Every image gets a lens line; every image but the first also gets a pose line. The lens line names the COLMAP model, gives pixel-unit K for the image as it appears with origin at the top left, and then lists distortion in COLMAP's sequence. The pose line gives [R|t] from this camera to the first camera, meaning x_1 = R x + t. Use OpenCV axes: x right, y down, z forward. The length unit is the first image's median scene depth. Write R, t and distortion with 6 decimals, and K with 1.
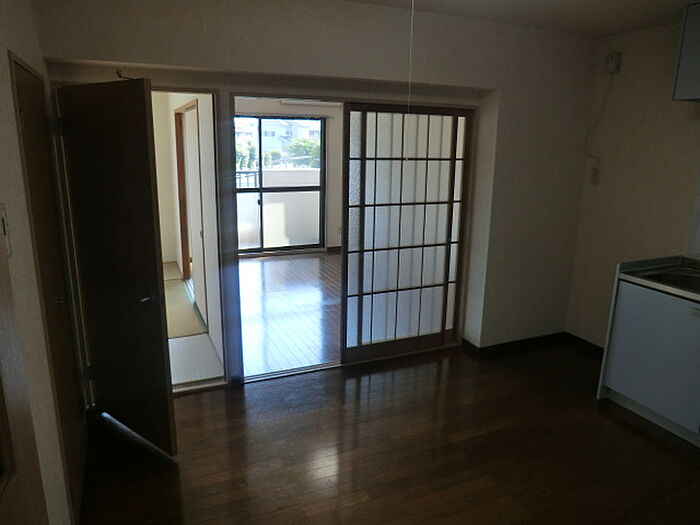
lens RADIAL K [[504.3, 0, 354.2], [0, 504.3, 259.2], [0, 0, 1]] dist [-0.087612, 0.073421]
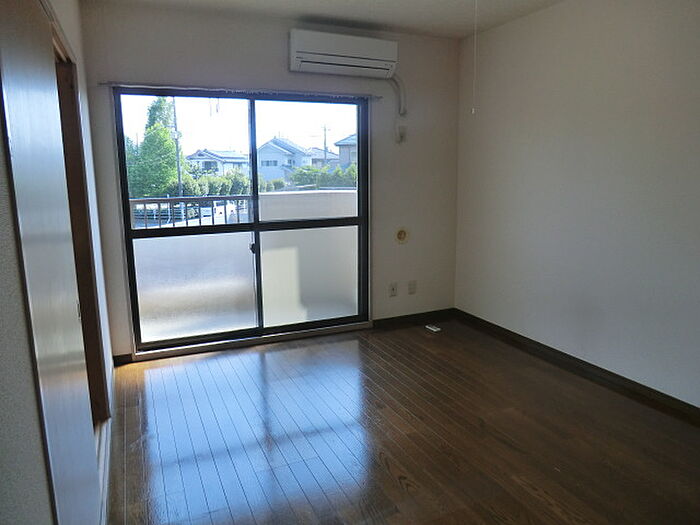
lens RADIAL K [[504.3, 0, 354.2], [0, 504.3, 259.2], [0, 0, 1]] dist [-0.087612, 0.073421]
pose [[0.999586, -0.027710, -0.007684, -0.070722], [0.027240, 0.998074, -0.055735, -0.065075], [0.009214, 0.055502, 0.998416, 0.426626]]
